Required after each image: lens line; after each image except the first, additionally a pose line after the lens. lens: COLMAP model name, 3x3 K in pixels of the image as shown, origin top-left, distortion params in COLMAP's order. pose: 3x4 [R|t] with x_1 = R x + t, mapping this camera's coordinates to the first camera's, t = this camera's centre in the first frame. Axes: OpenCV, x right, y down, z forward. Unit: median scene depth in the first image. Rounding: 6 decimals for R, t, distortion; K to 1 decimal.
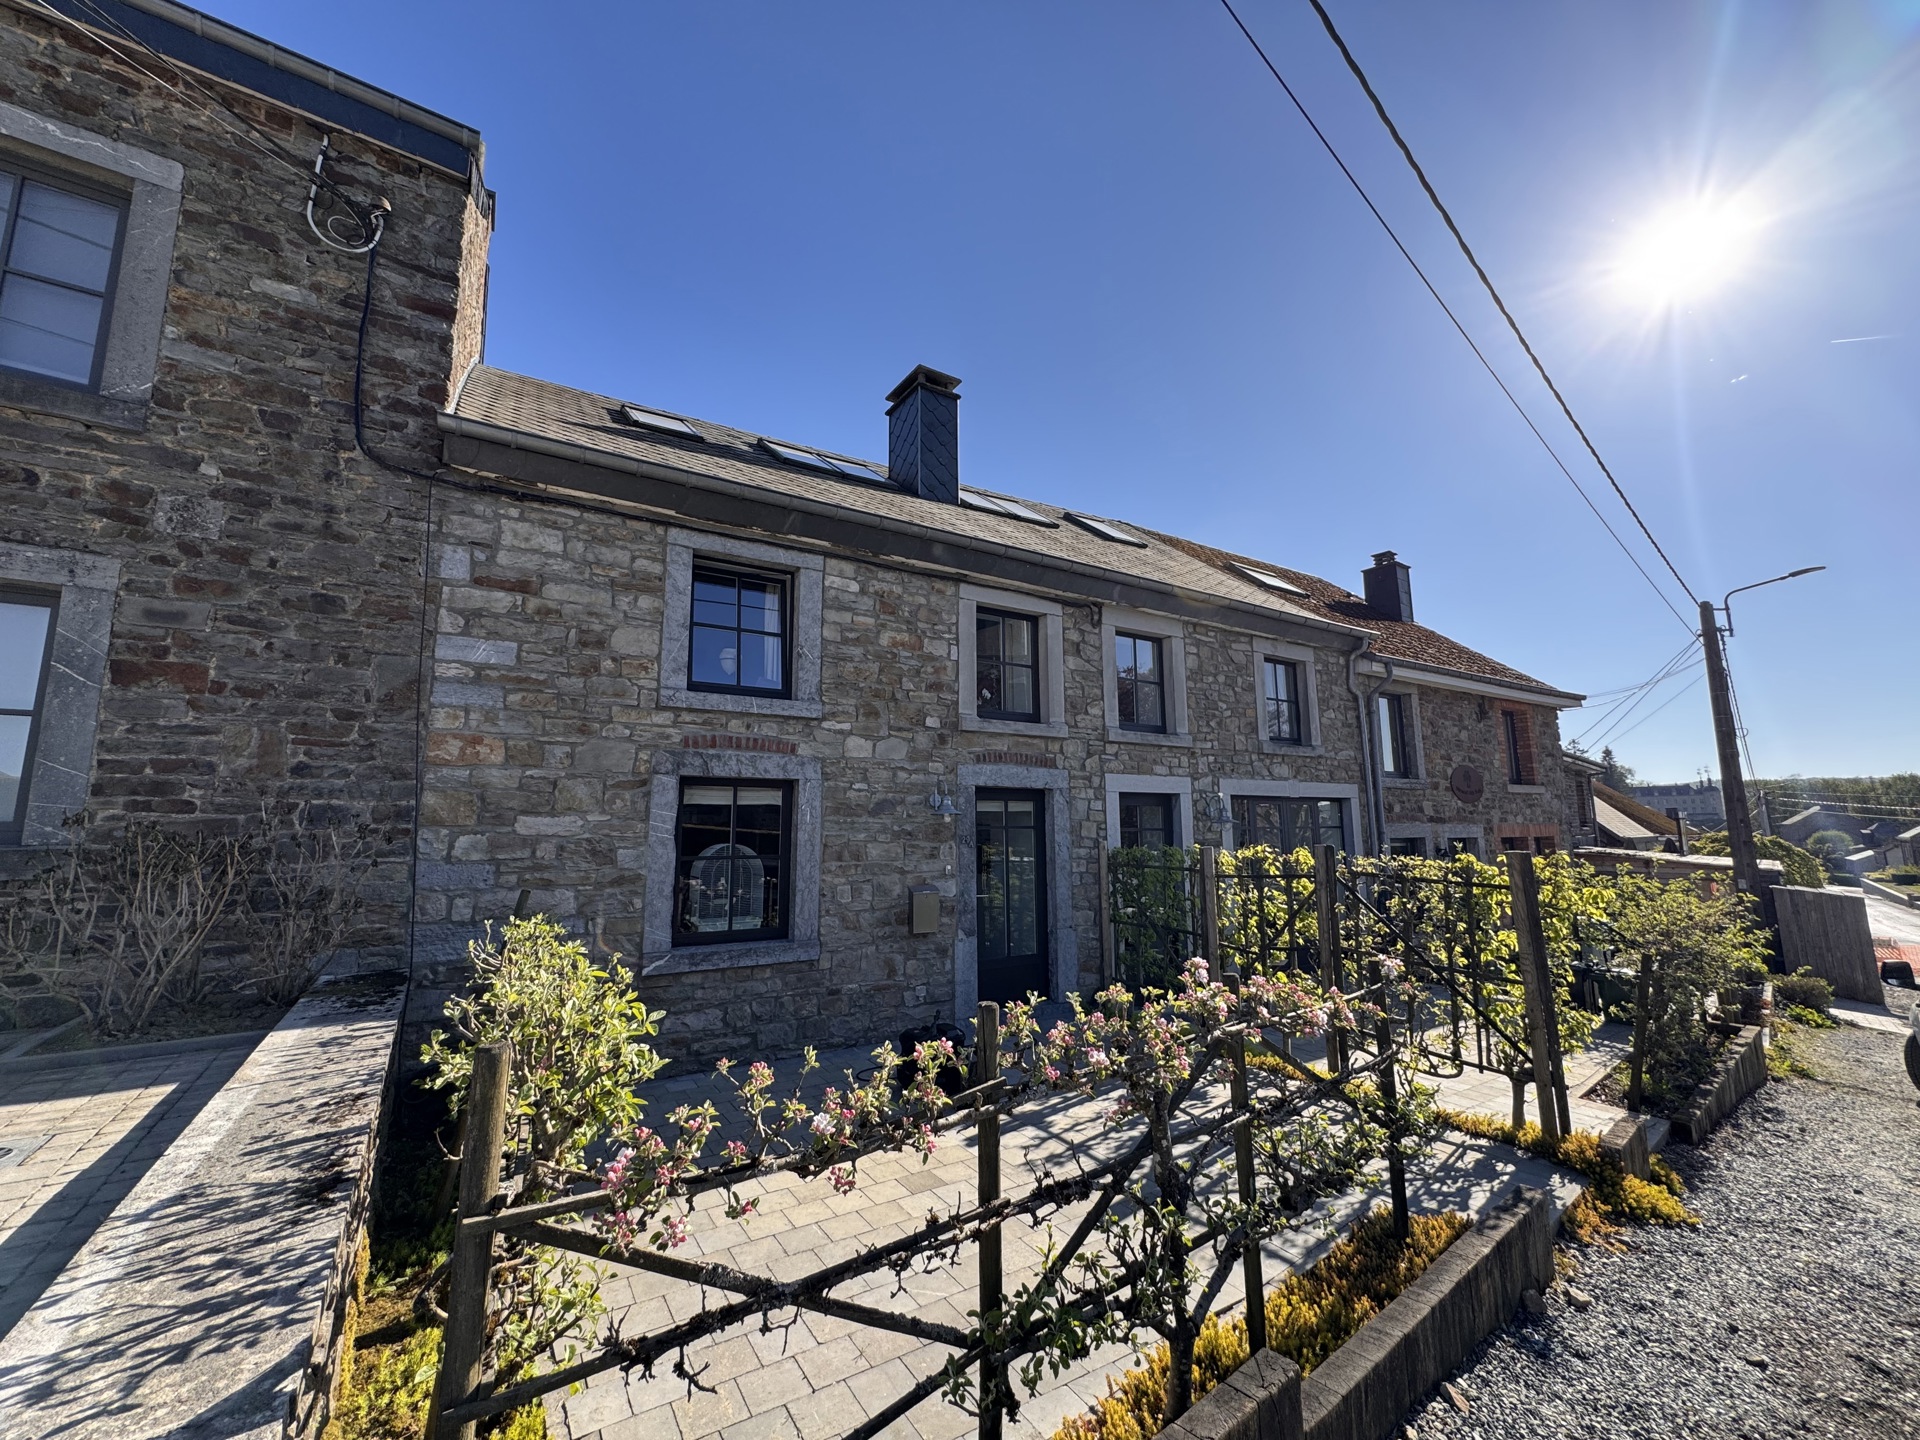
lens RADIAL K [[770.3, 0, 959.0], [0, 770.3, 719.3], [0, 0, 1]] dist [-0.003989, 0.000431]
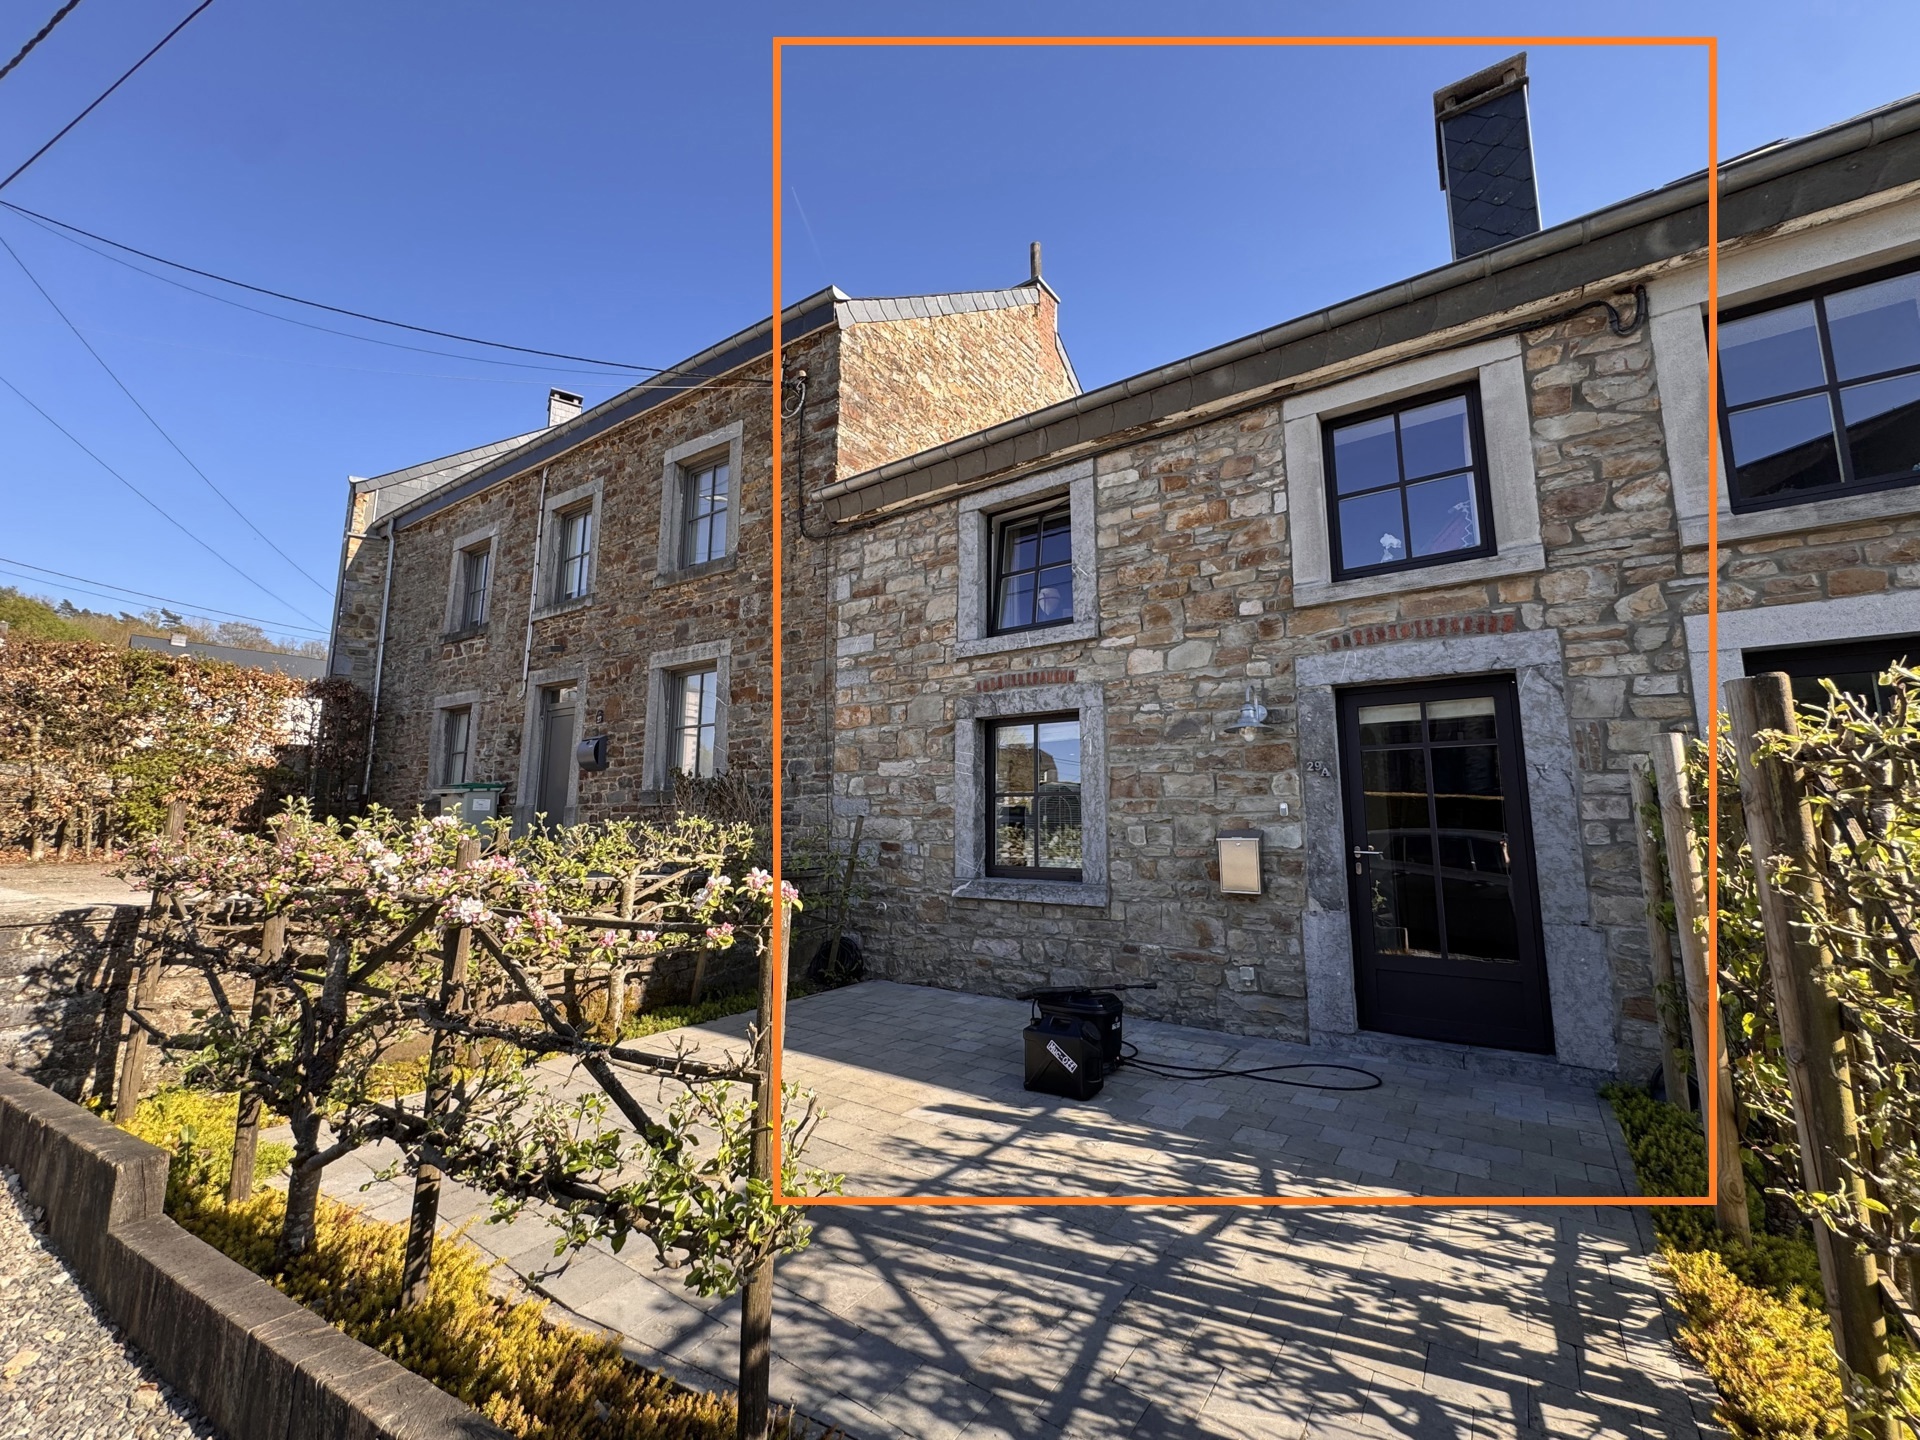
lens RADIAL K [[770.3, 0, 959.5], [0, 770.3, 718.1], [0, 0, 1]] dist [-0.003989, 0.000431]
pose [[0.380441, -0.126087, -0.916170, 0.552965], [0.127084, 0.988392, -0.083254, 0.142091], [0.916032, -0.084757, 0.392048, 0.492422]]
